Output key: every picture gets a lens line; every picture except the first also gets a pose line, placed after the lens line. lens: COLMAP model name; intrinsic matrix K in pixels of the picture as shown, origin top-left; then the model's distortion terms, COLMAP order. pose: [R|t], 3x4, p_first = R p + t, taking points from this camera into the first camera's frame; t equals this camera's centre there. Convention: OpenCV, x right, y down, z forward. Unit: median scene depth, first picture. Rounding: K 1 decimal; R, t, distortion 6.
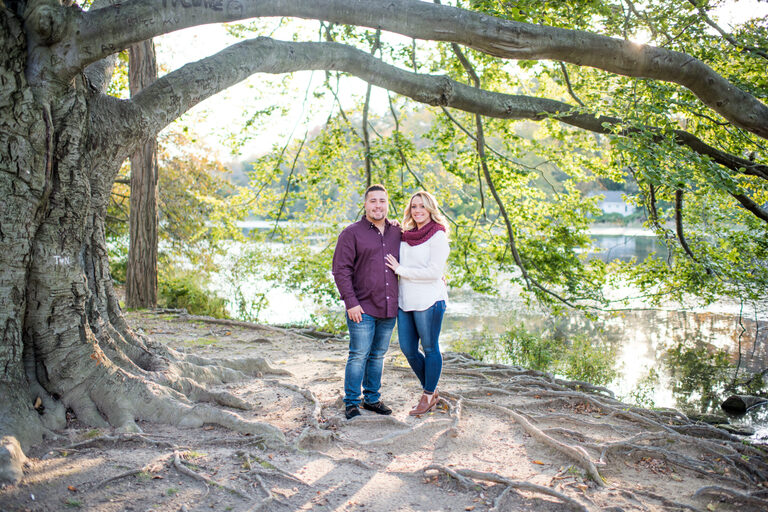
lens RADIAL K [[841.3, 0, 384.0], [0, 841.3, 256.0], [0, 0, 1]] dist [-0.095446, -0.000323]
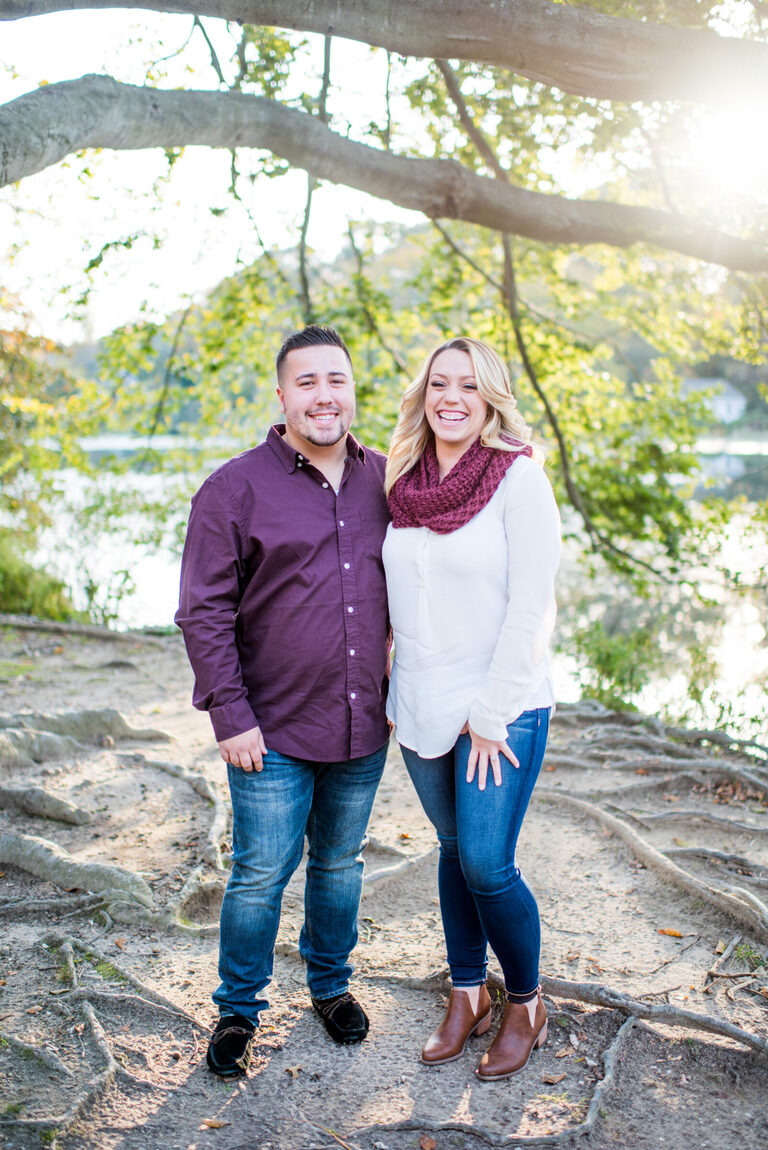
lens RADIAL K [[1259.8, 0, 384.0], [0, 1259.8, 575.0], [0, 0, 1]] dist [-0.095446, -0.000323]
pose [[0.999088, -0.019079, 0.038192, -0.004180], [0.016272, 0.997235, 0.072515, -0.009861], [-0.039469, -0.071827, 0.996636, 0.157815]]
